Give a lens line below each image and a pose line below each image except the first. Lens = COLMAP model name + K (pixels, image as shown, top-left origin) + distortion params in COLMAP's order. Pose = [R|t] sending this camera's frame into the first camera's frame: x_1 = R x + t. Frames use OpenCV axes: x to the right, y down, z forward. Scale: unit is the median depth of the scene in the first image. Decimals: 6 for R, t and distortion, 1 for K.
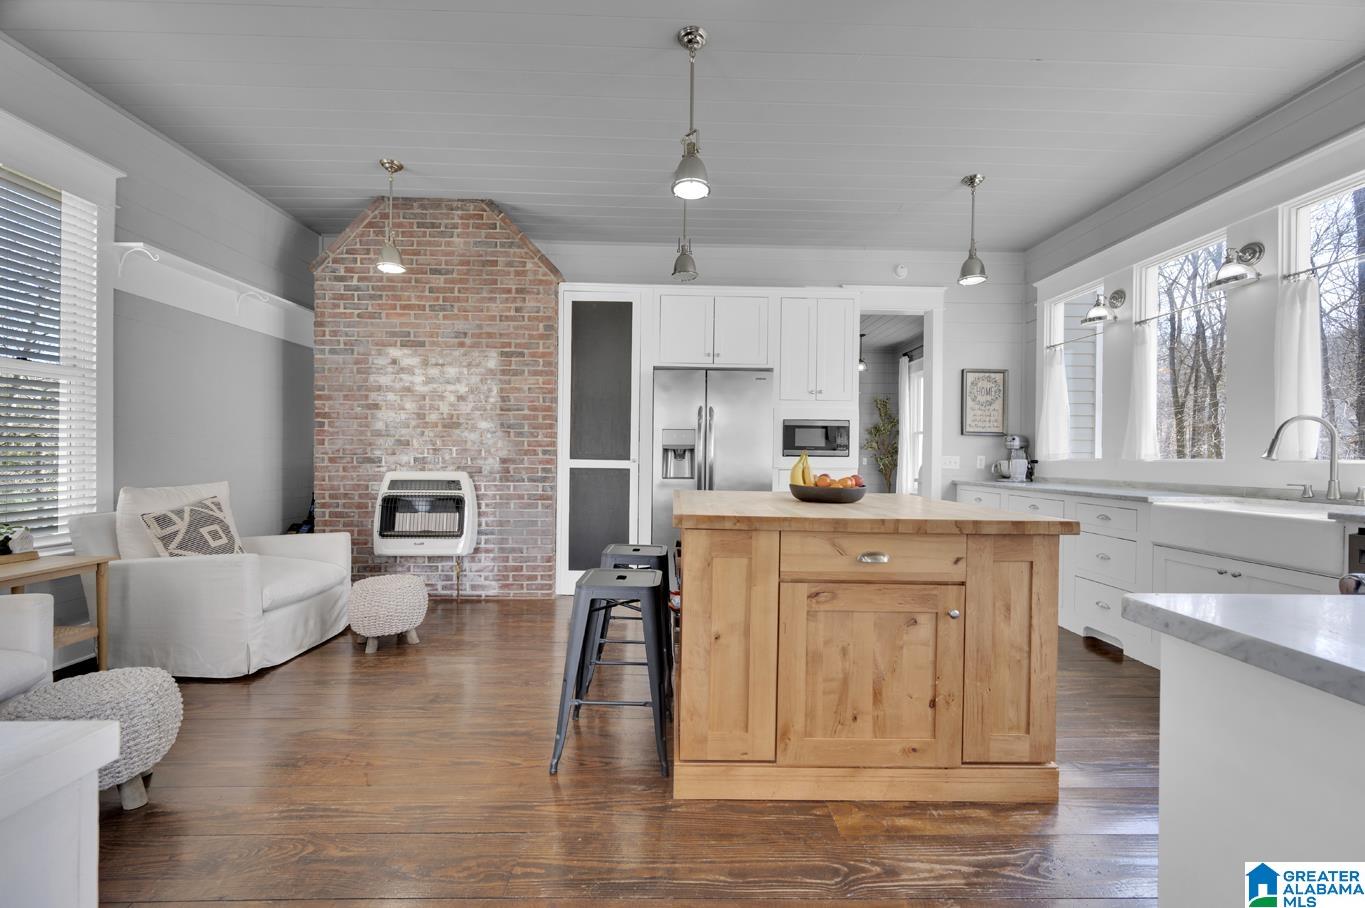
lens RADIAL K [[533.2, 0, 681.5], [0, 533.2, 461.1], [0, 0, 1]] dist [-0.002867, -0.000056]
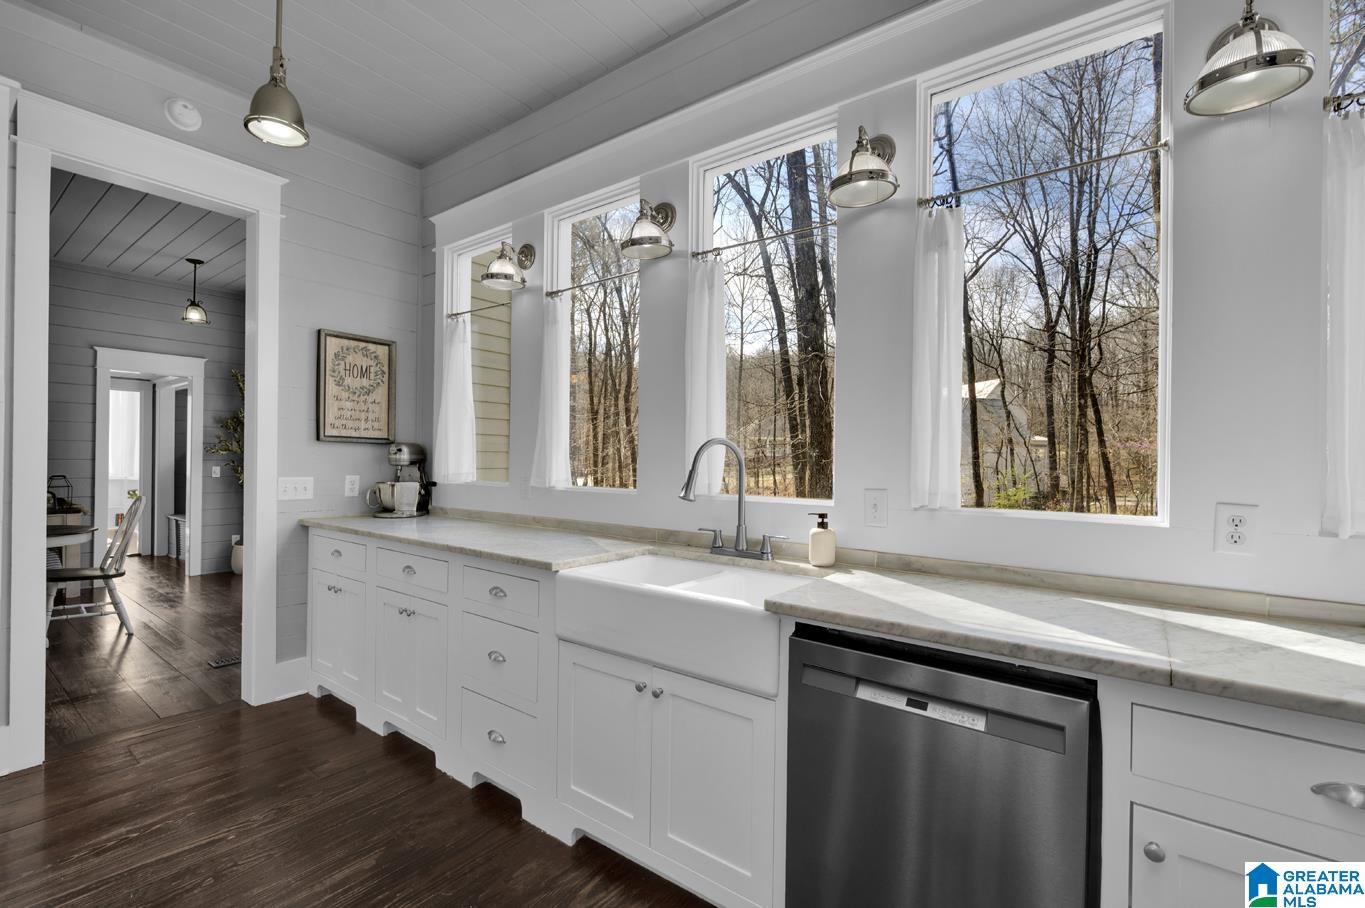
lens RADIAL K [[608.6, 0, 681.9], [0, 608.6, 458.1], [0, 0, 1]] dist [-0.001499, -0.000114]
pose [[0.625718, 0.003168, 0.780043, 0.265870], [-0.002172, 0.999995, -0.002319, -0.030811], [-0.780047, -0.000244, 0.625721, 0.279752]]
